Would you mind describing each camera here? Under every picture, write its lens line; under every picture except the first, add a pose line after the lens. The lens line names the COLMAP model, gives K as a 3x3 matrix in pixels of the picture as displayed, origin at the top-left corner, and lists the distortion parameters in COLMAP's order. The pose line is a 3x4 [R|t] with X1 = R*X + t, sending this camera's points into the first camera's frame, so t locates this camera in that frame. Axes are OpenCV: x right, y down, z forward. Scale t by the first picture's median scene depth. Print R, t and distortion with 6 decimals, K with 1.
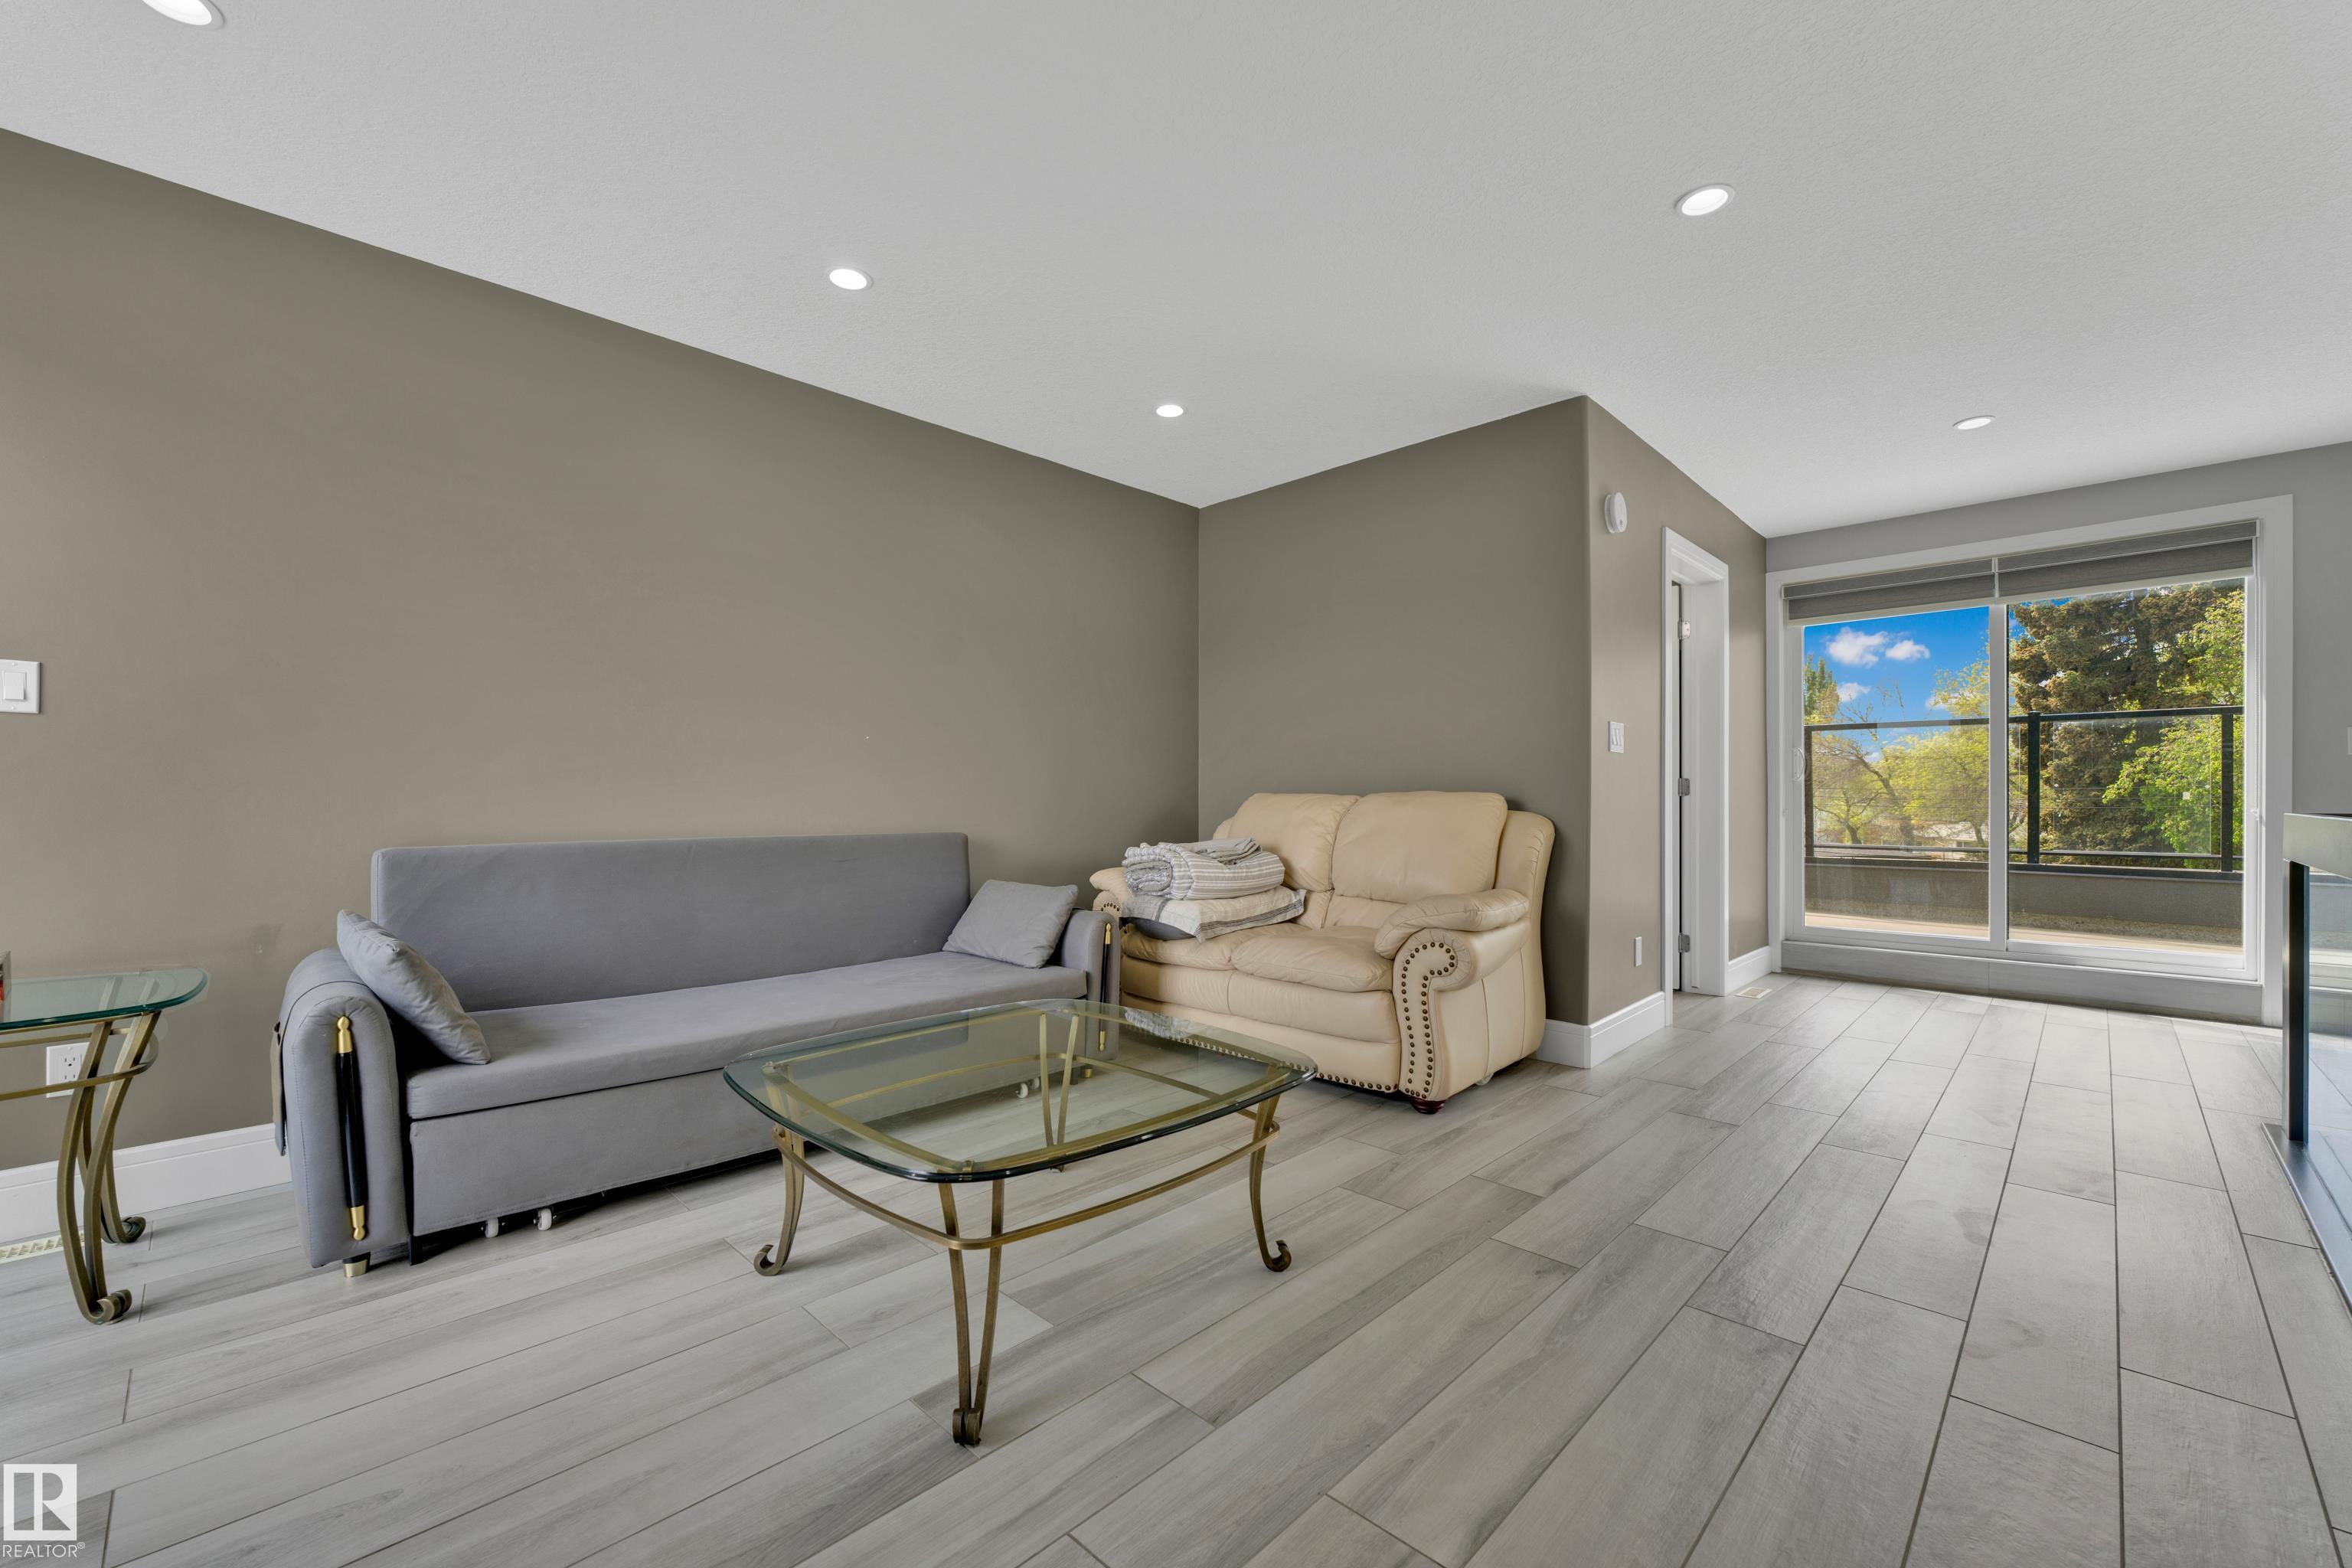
lens RADIAL K [[950.7, 0, 1184.5], [0, 950.7, 788.2], [0, 0, 1]] dist [-0.000435, -0.000265]
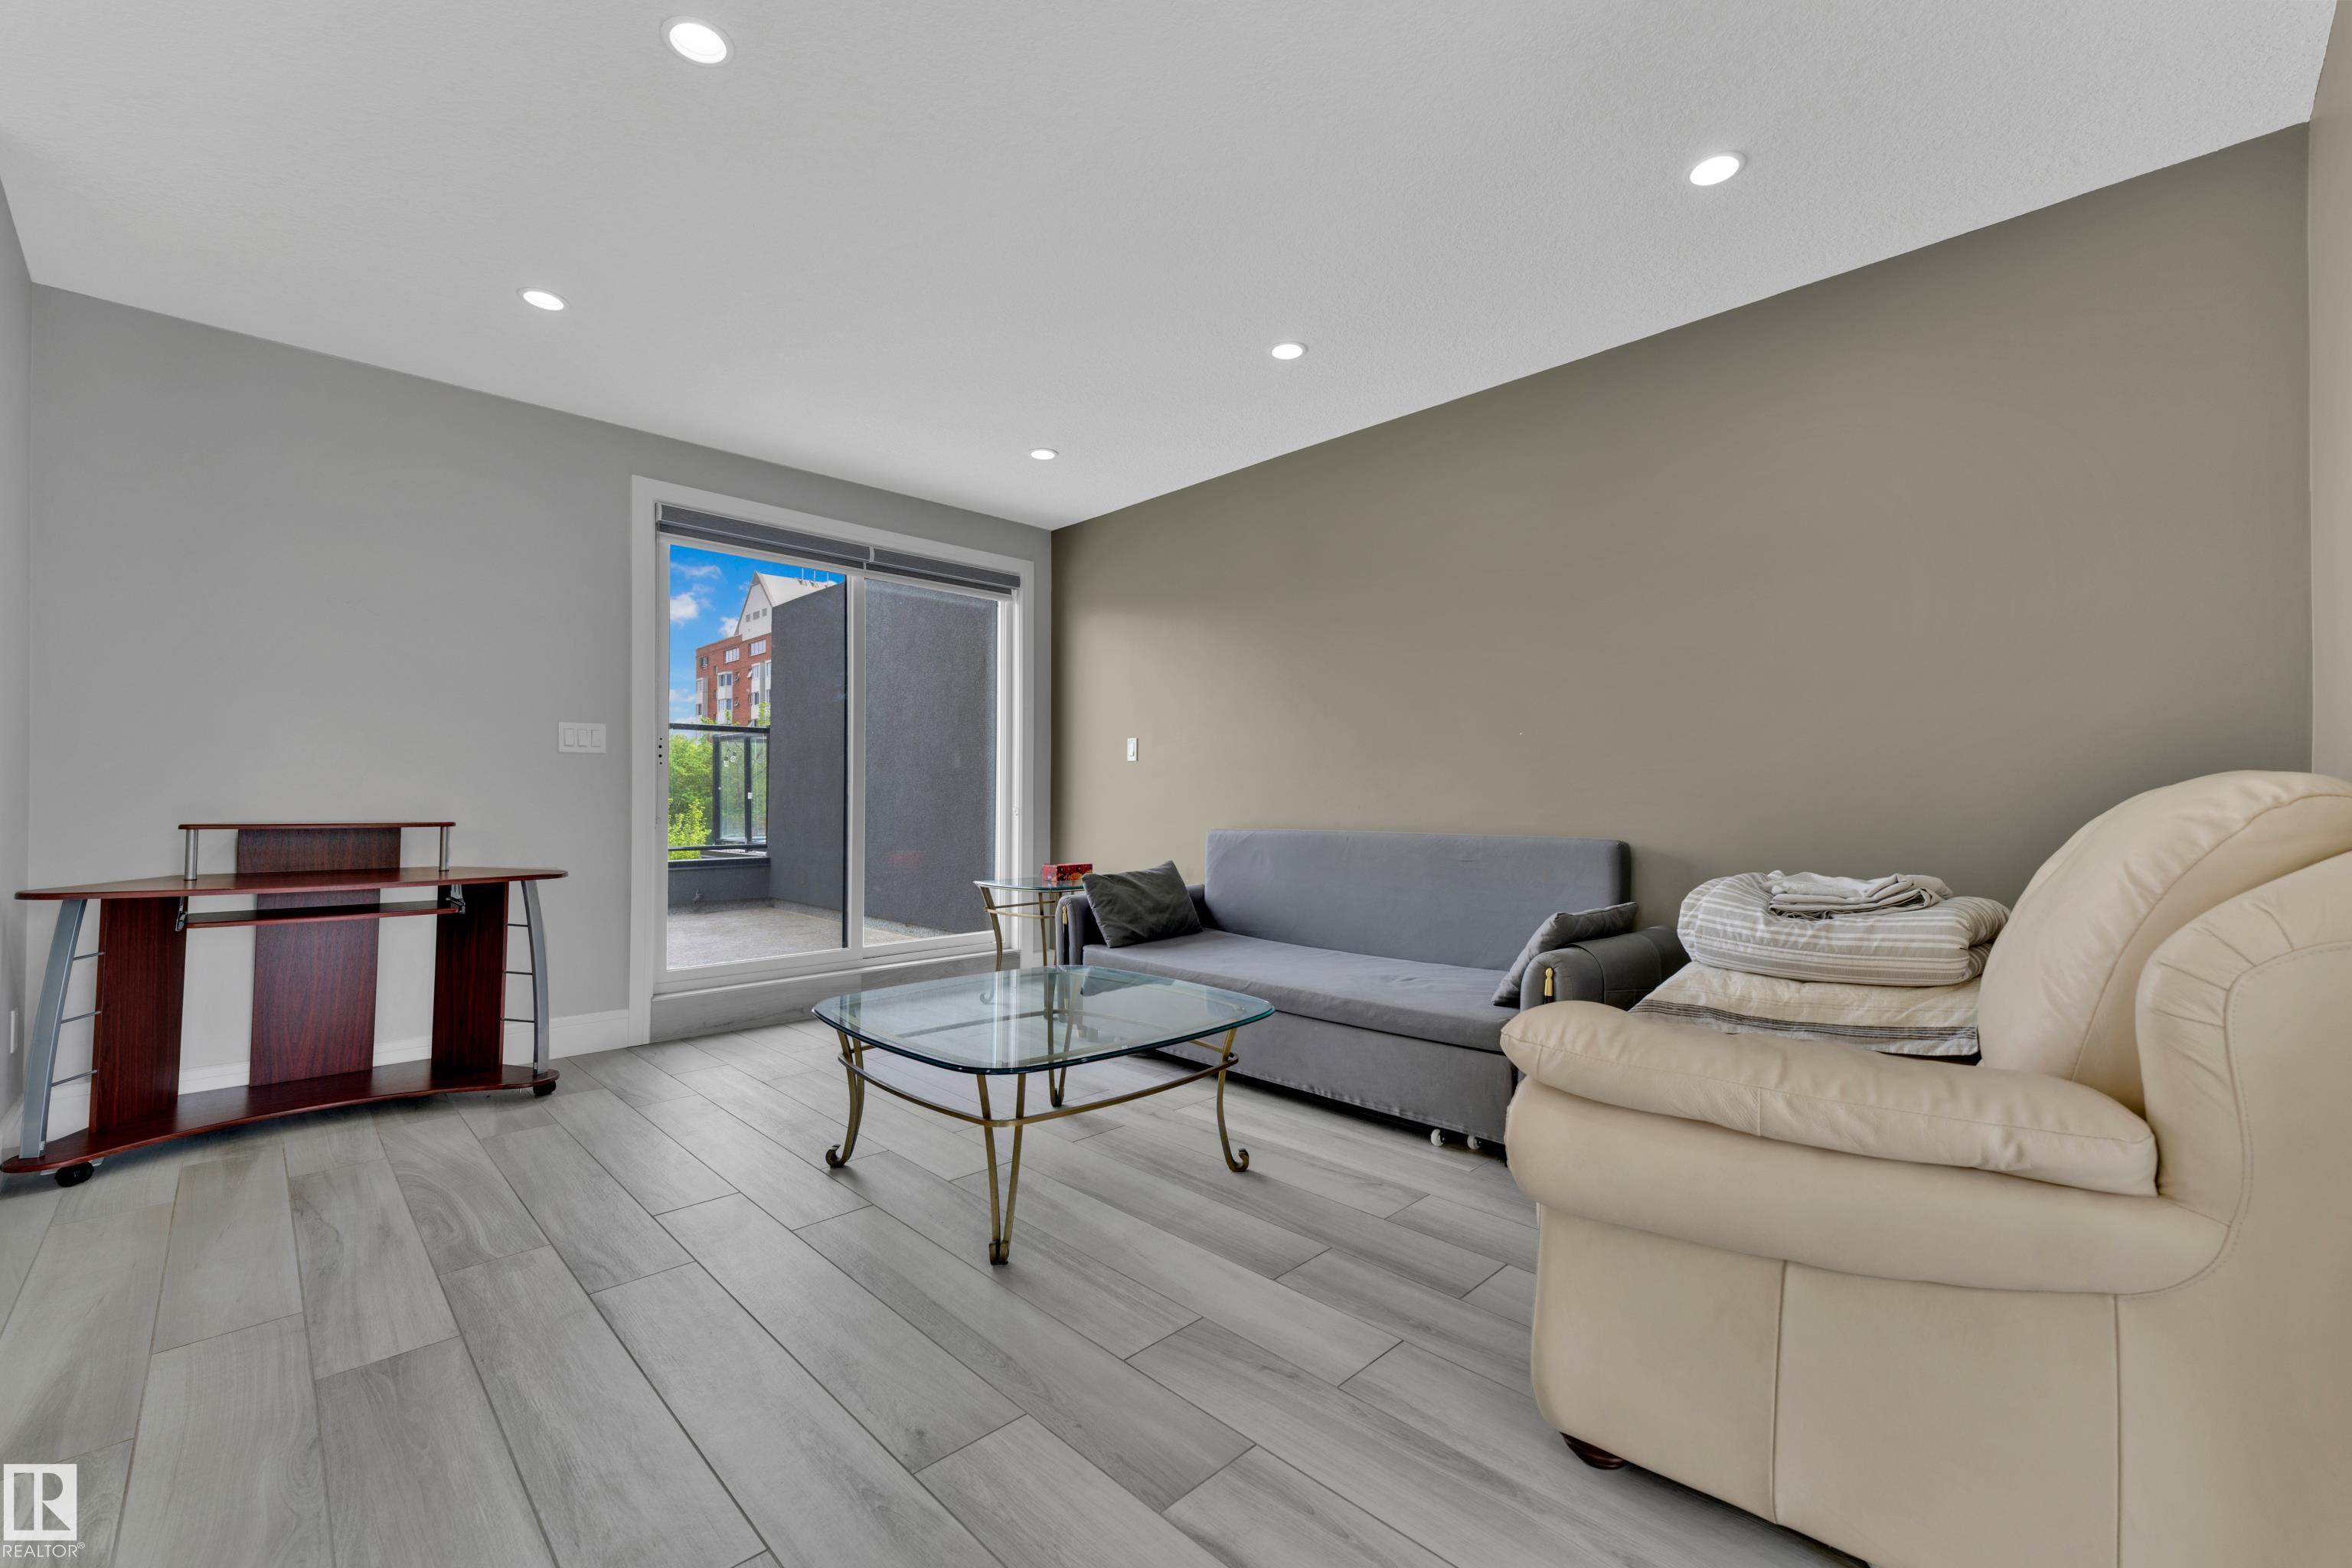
lens RADIAL K [[976.7, 0, 1175.8], [0, 976.7, 726.8], [0, 0, 1]] dist [0.017000, 0.000030]
pose [[-0.021401, -0.078687, -0.996670, 0.962647], [0.013009, 0.996792, -0.078976, 0.015856], [0.999686, -0.014655, -0.020308, 0.995327]]
